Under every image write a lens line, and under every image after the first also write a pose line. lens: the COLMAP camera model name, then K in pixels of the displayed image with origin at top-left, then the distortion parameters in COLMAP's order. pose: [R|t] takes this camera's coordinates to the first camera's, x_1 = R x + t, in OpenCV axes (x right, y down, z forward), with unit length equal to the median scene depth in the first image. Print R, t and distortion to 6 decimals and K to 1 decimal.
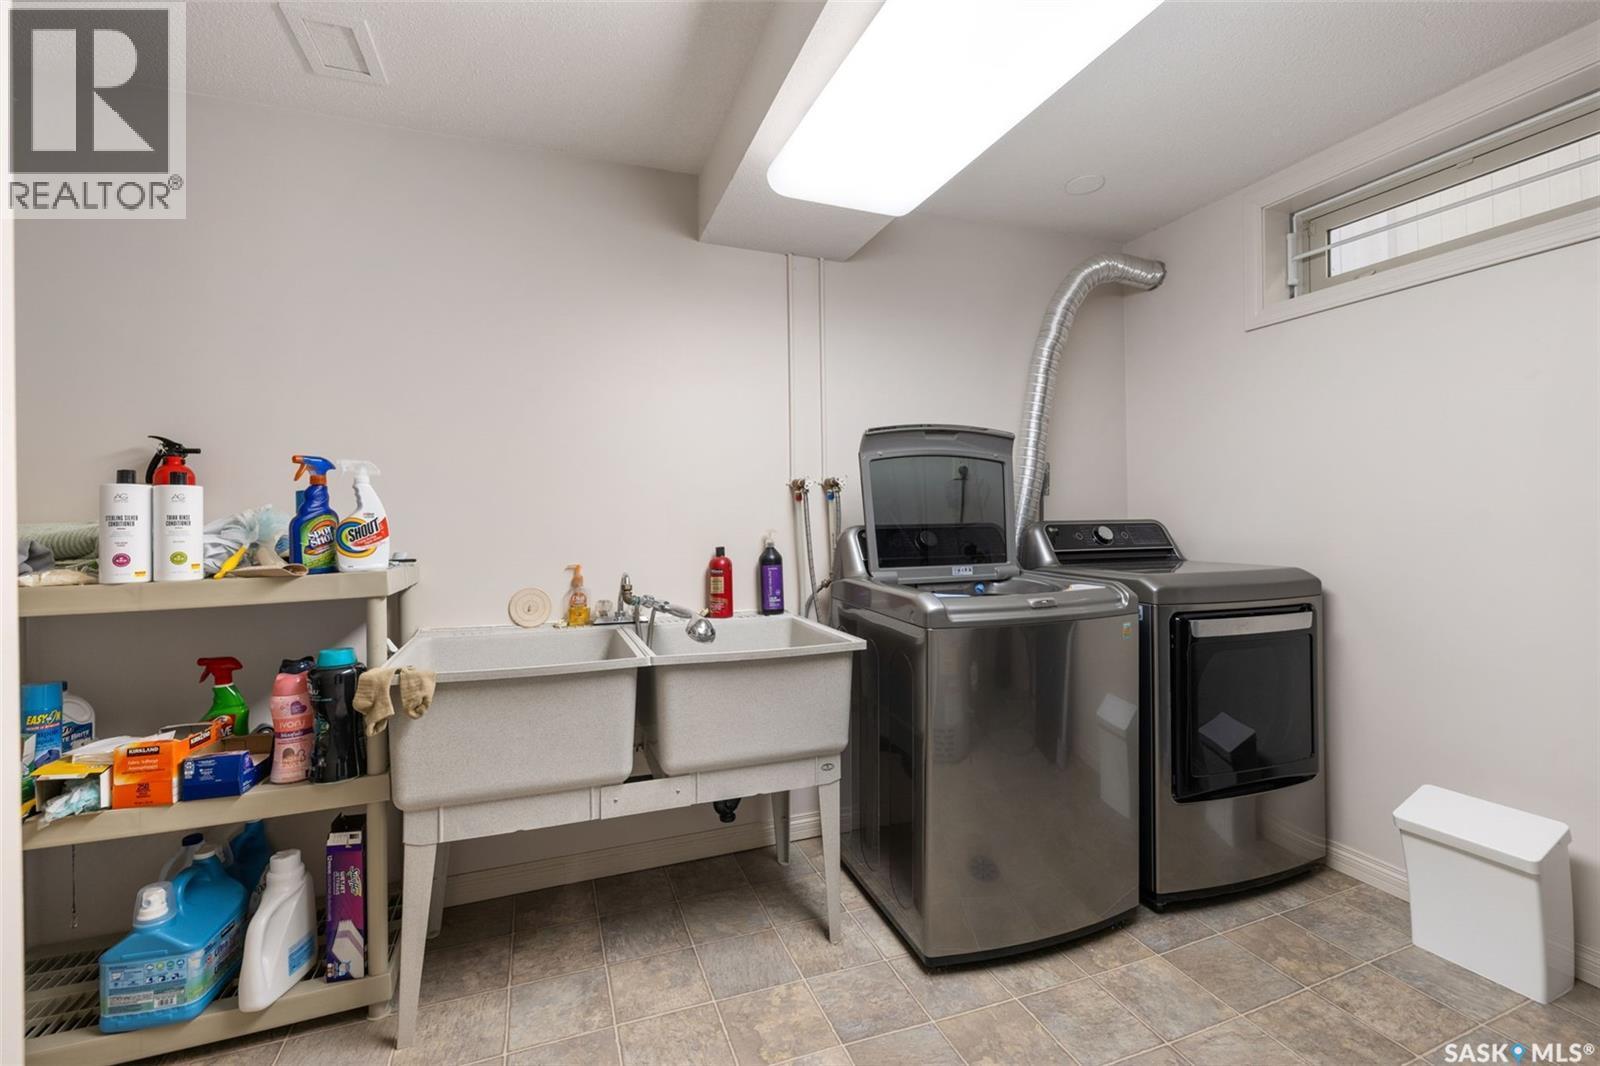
lens RADIAL K [[688.7, 0, 809.4], [0, 688.7, 519.7], [0, 0, 1]] dist [-0.000928, 0.000293]
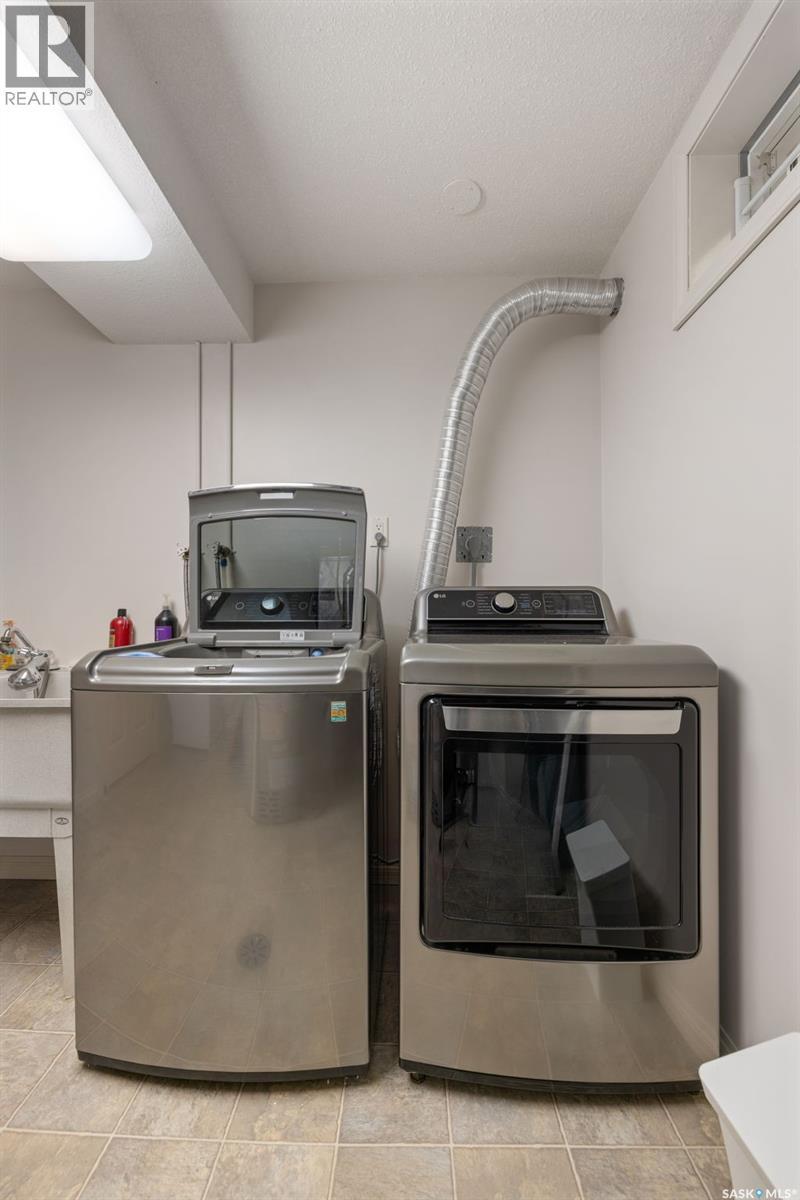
lens RADIAL K [[516.6, 0, 396.9], [0, 516.6, 605.9], [0, 0, 1]] dist [-0.000928, 0.000293]
pose [[0.924665, 0.008648, -0.380683, 0.560130], [-0.011824, 0.999912, -0.006004, 0.032019], [0.380597, 0.010053, 0.924686, 0.356695]]
